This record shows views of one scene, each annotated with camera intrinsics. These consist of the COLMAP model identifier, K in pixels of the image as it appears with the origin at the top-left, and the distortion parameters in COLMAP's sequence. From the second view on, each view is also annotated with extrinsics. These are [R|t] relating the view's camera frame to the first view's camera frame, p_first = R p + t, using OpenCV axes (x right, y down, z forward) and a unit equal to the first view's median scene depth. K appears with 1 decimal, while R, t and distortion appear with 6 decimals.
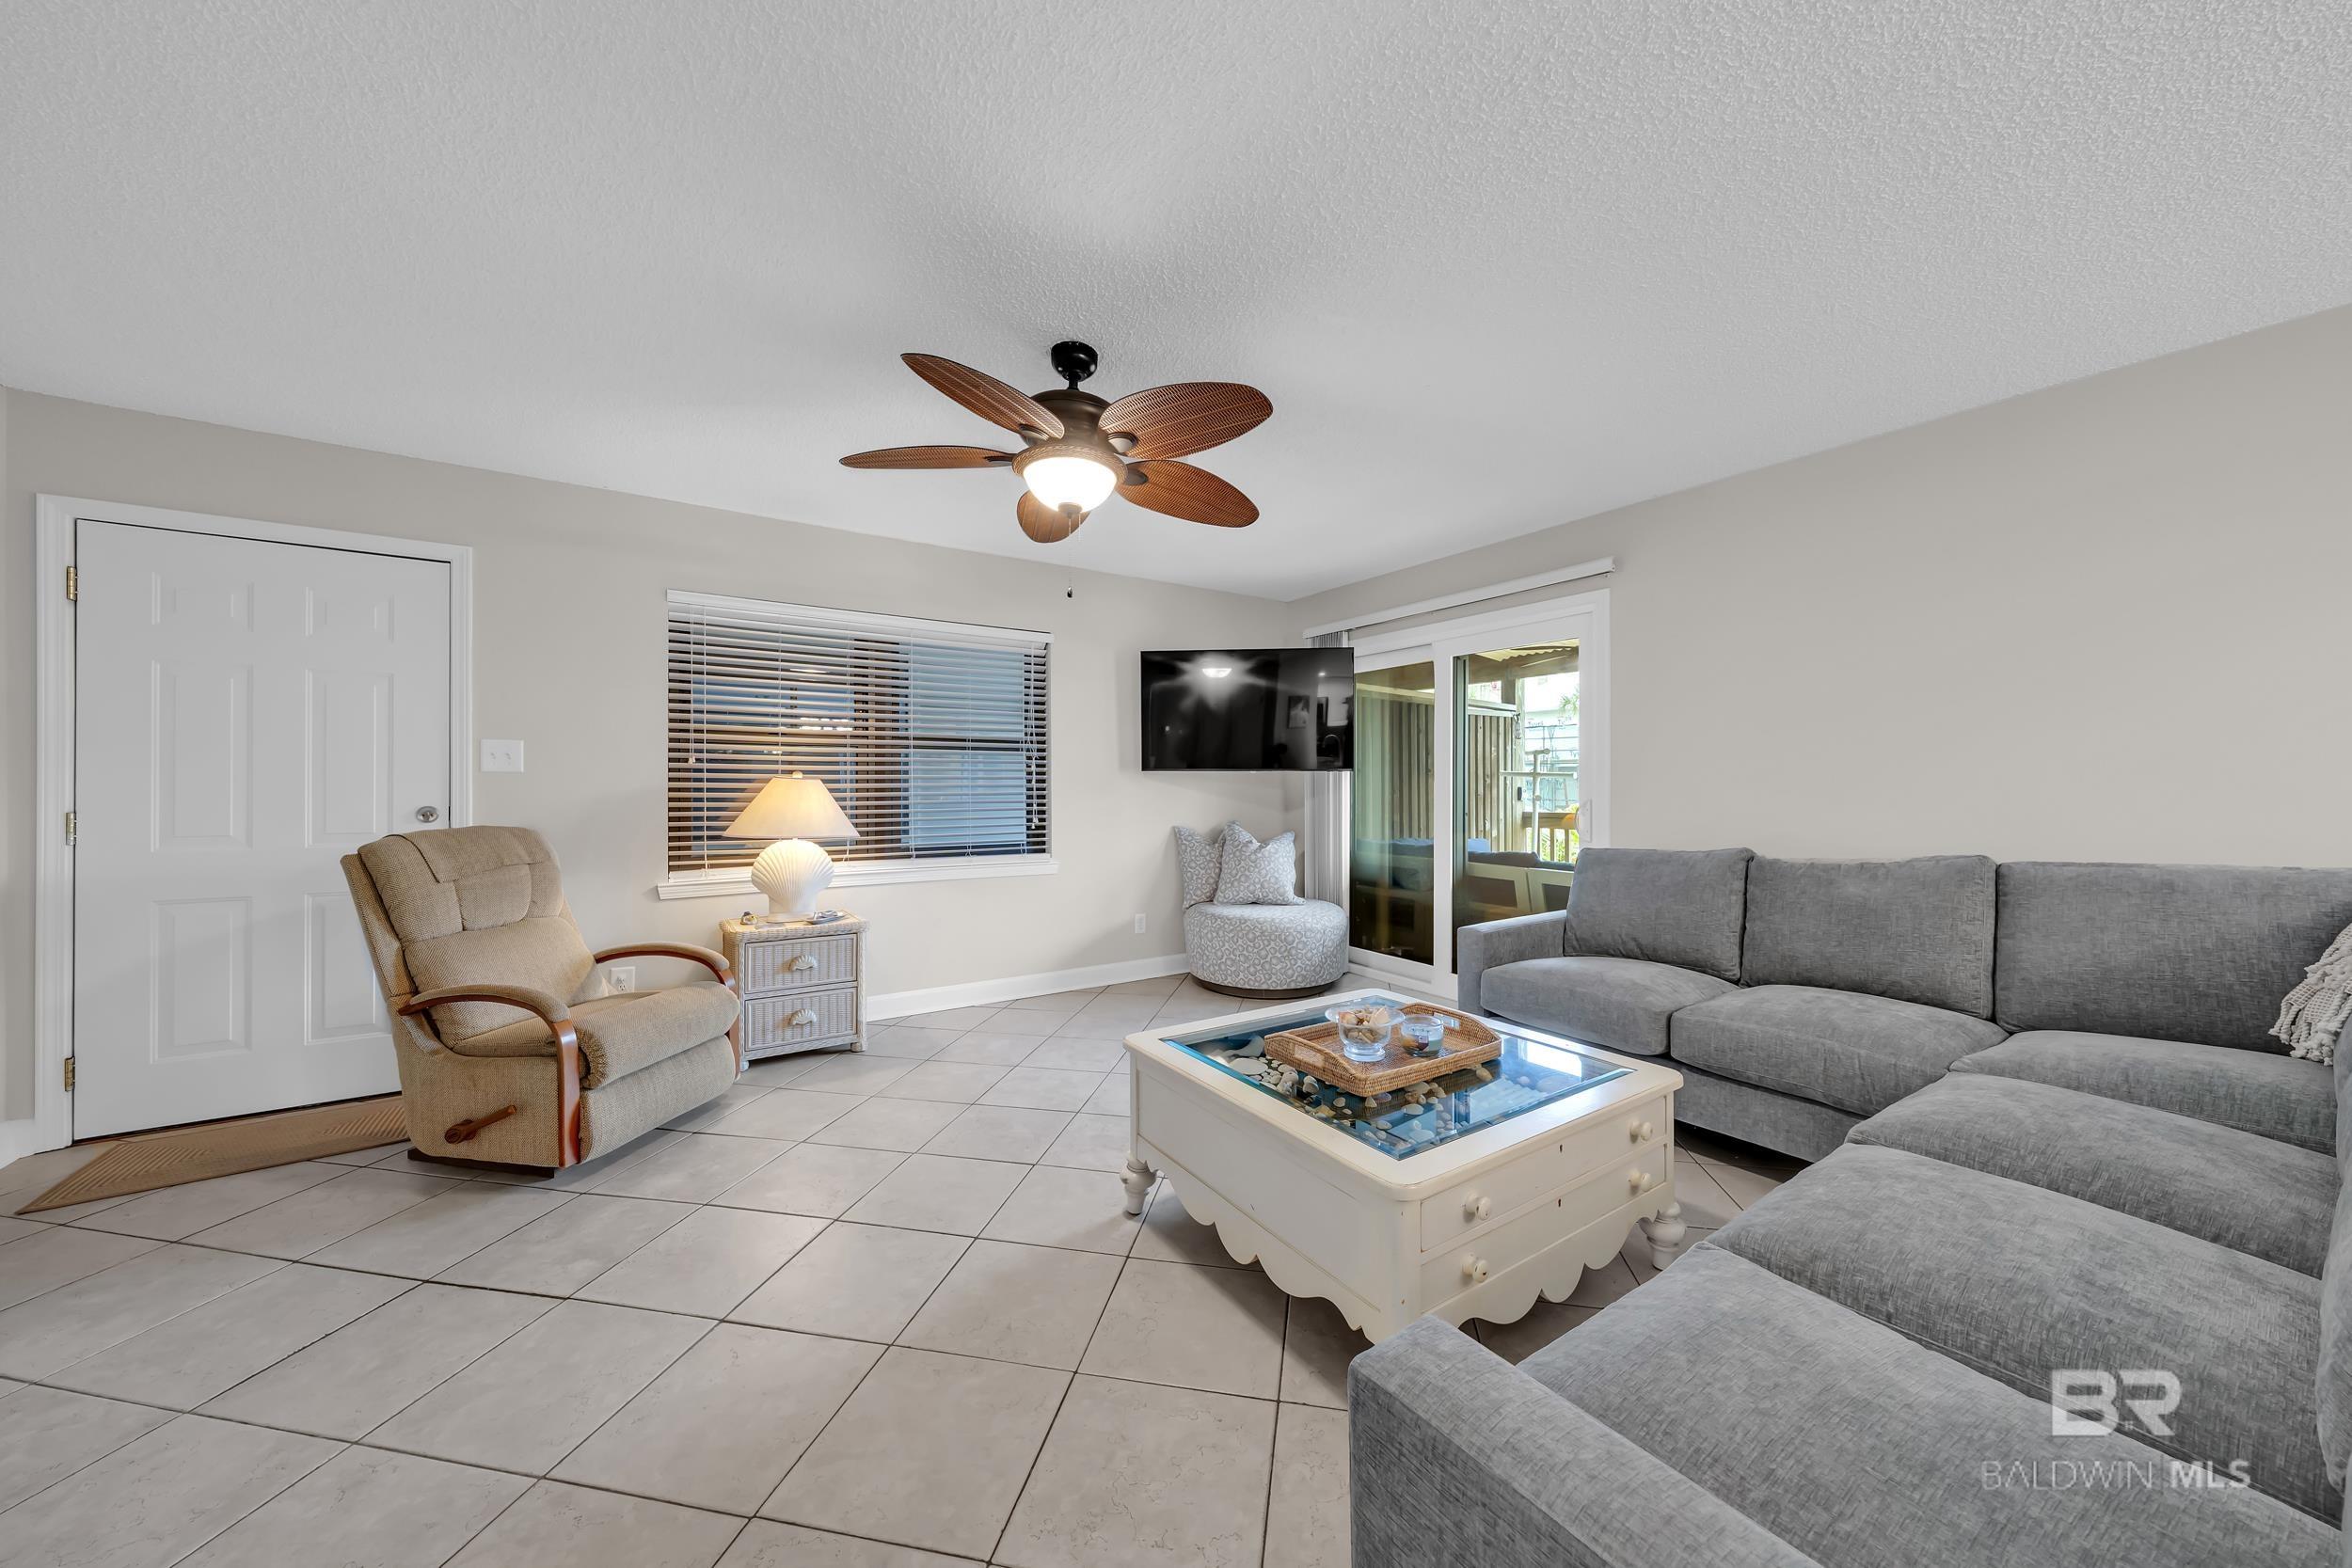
lens RADIAL K [[795.8, 0, 1175.1], [0, 795.8, 787.5], [0, 0, 1]] dist [-0.000552, 0.000067]
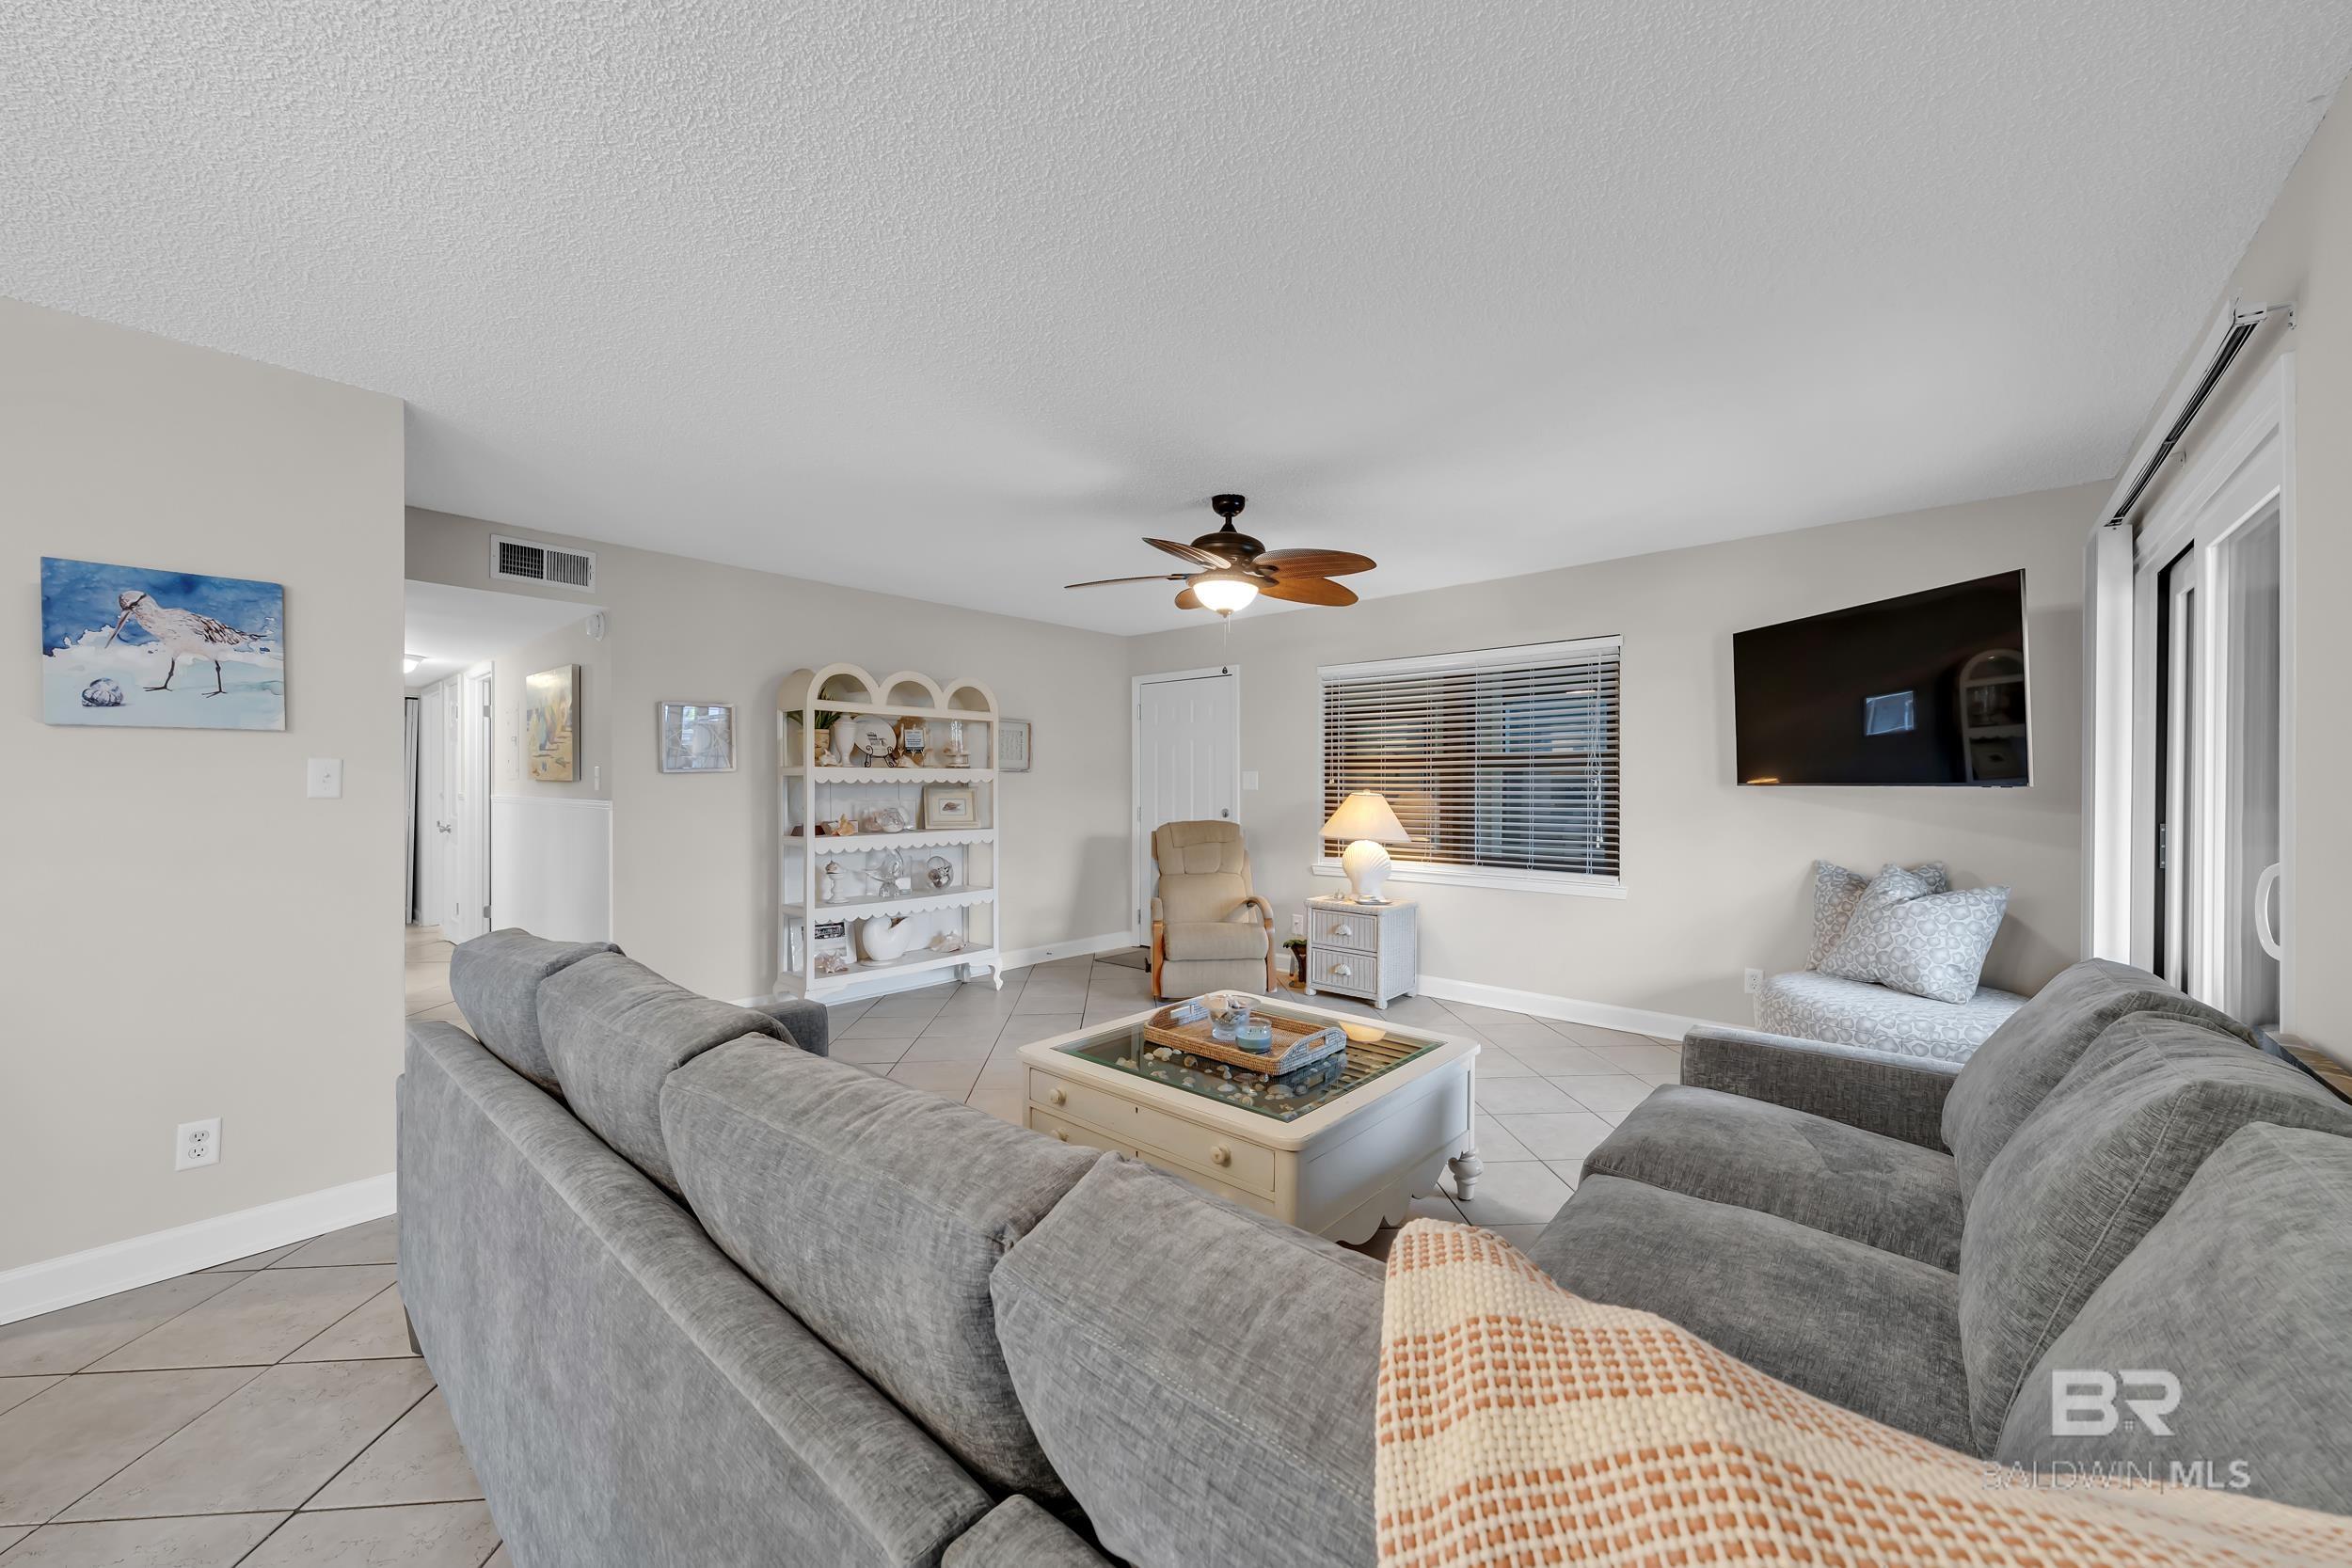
lens RADIAL K [[870.3, 0, 1189.3], [0, 870.3, 777.7], [0, 0, 1]] dist [-0.005120, -0.000314]
pose [[0.262800, -0.009638, -0.964802, 0.872787], [-0.003347, 0.999935, -0.010901, -0.023162], [0.964845, 0.006094, 0.262751, 0.342388]]
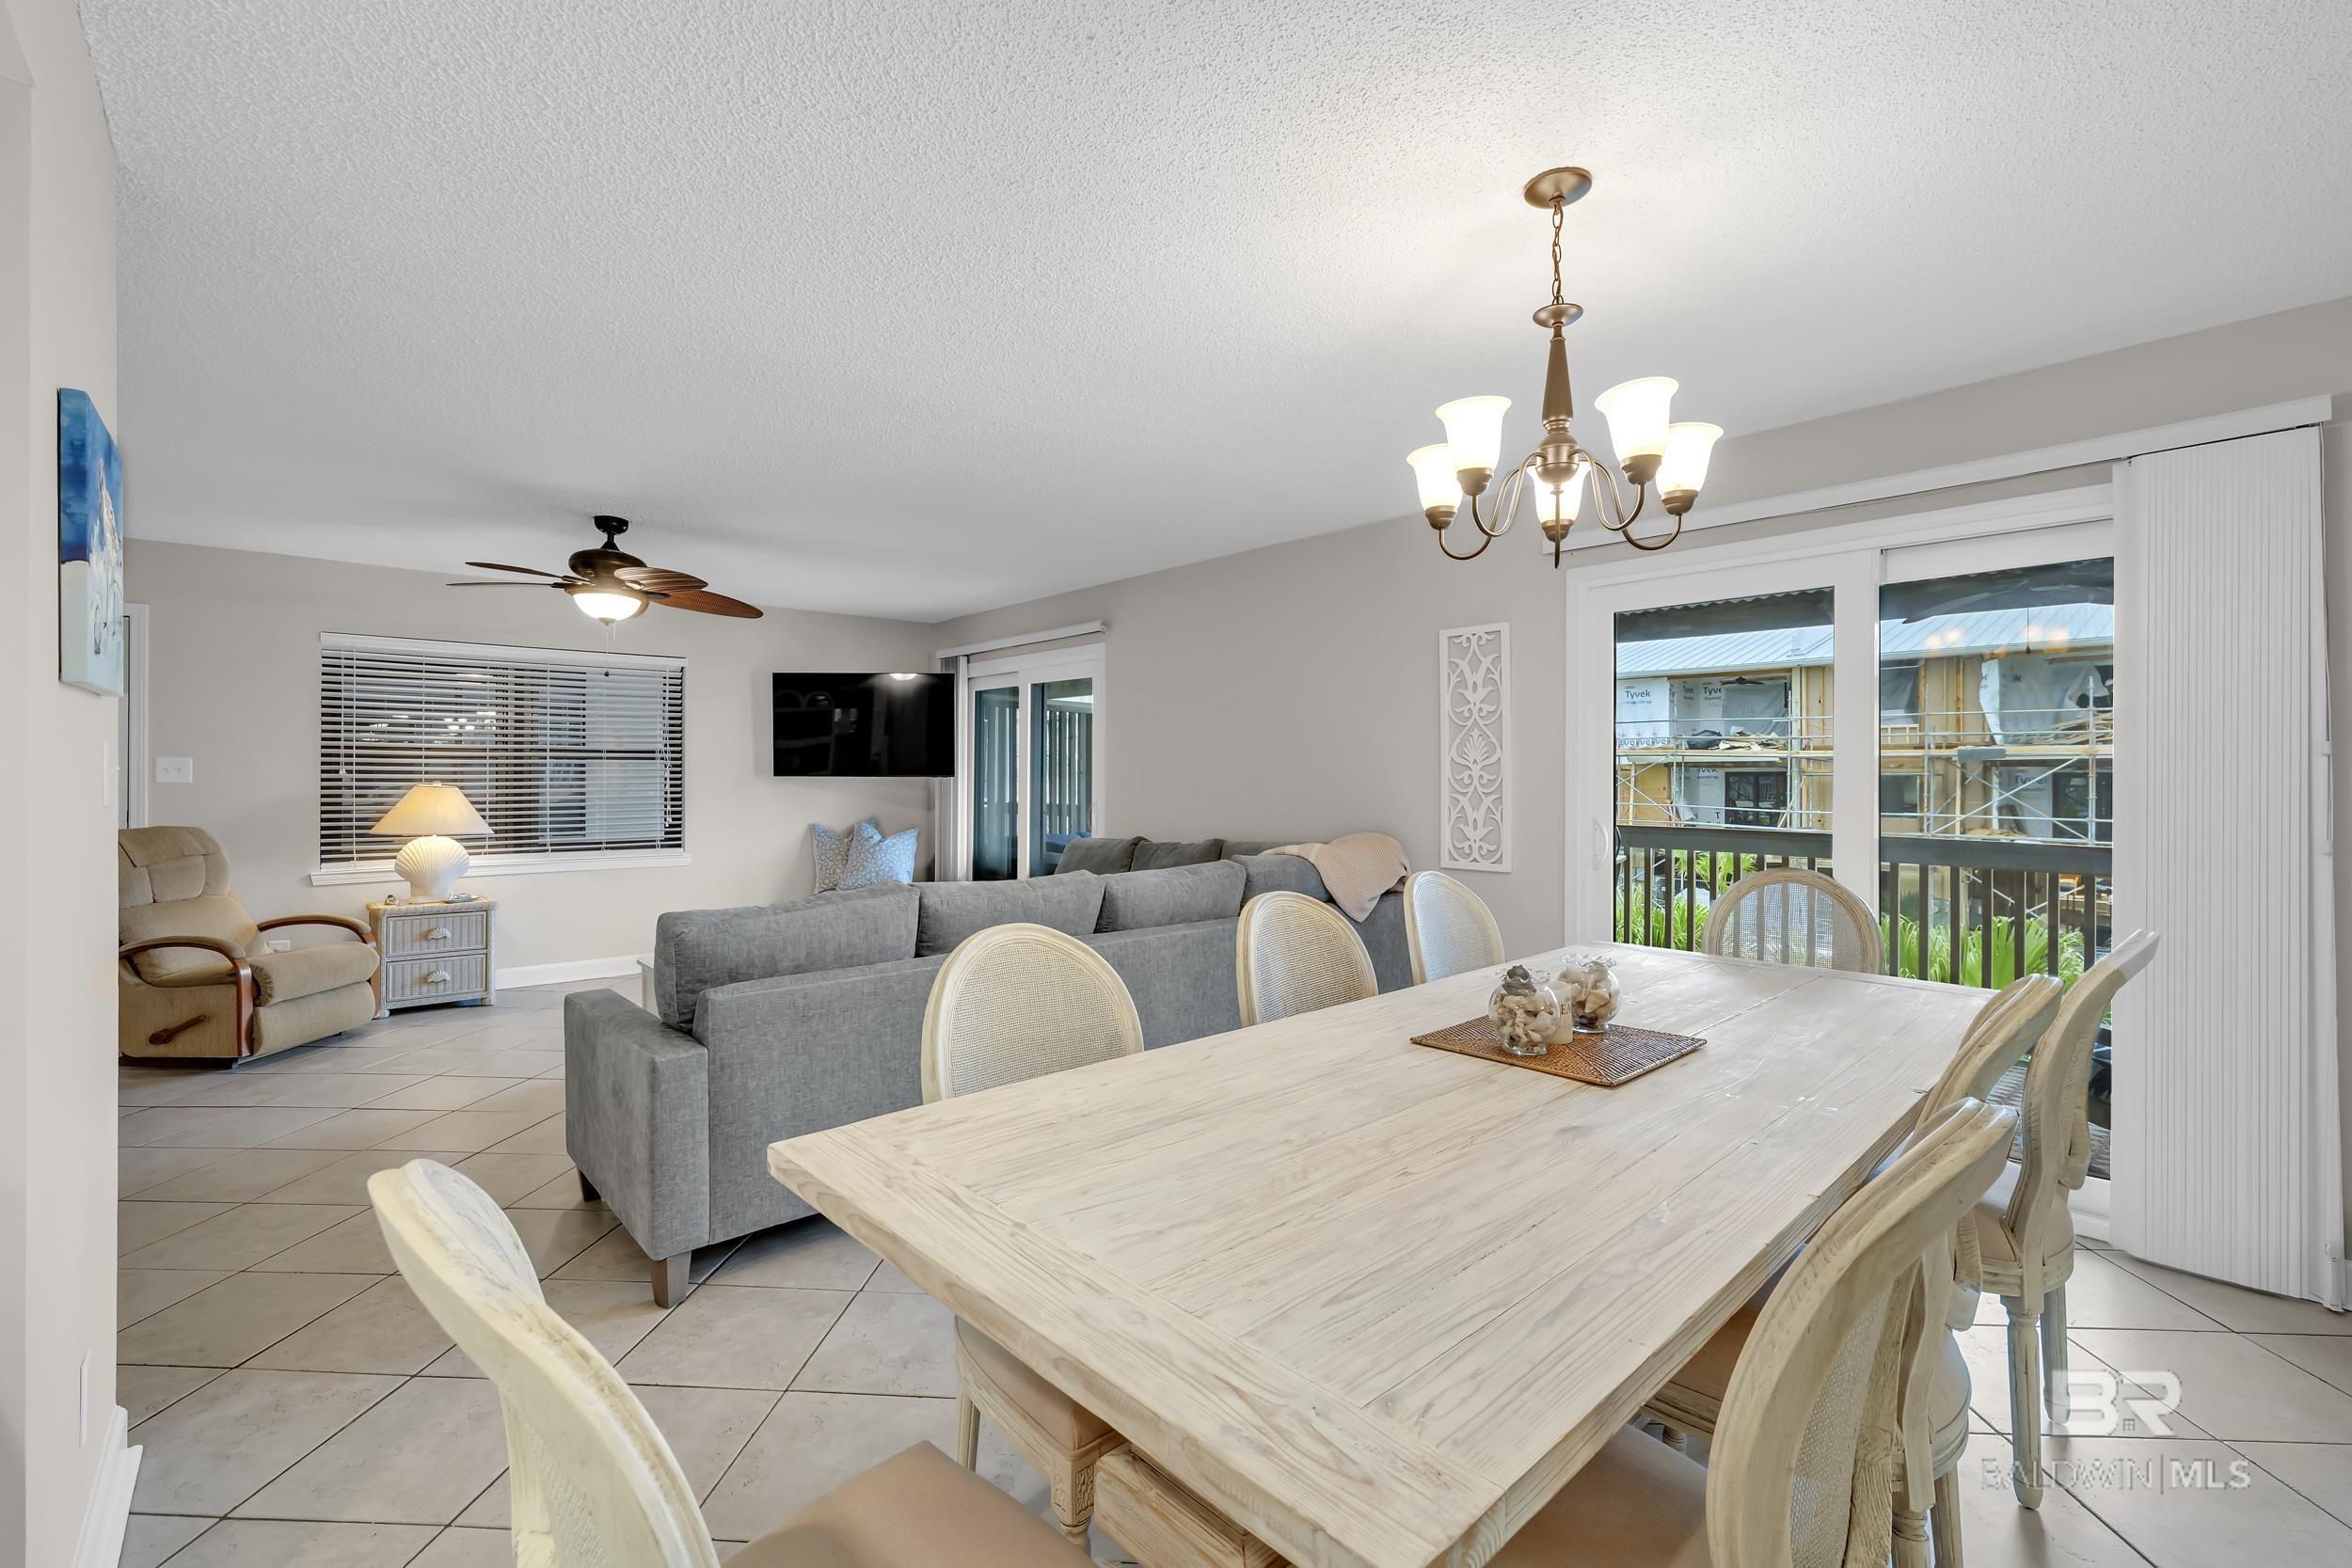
lens RADIAL K [[1013.1, 0, 1178.6], [0, 1013.1, 773.0], [0, 0, 1]] dist [-0.000541, 0.000089]
pose [[0.990786, 0.001016, 0.135433, 0.462184], [-0.000540, 0.999994, -0.003549, -0.028107], [-0.135436, 0.003443, 0.990780, -0.726406]]
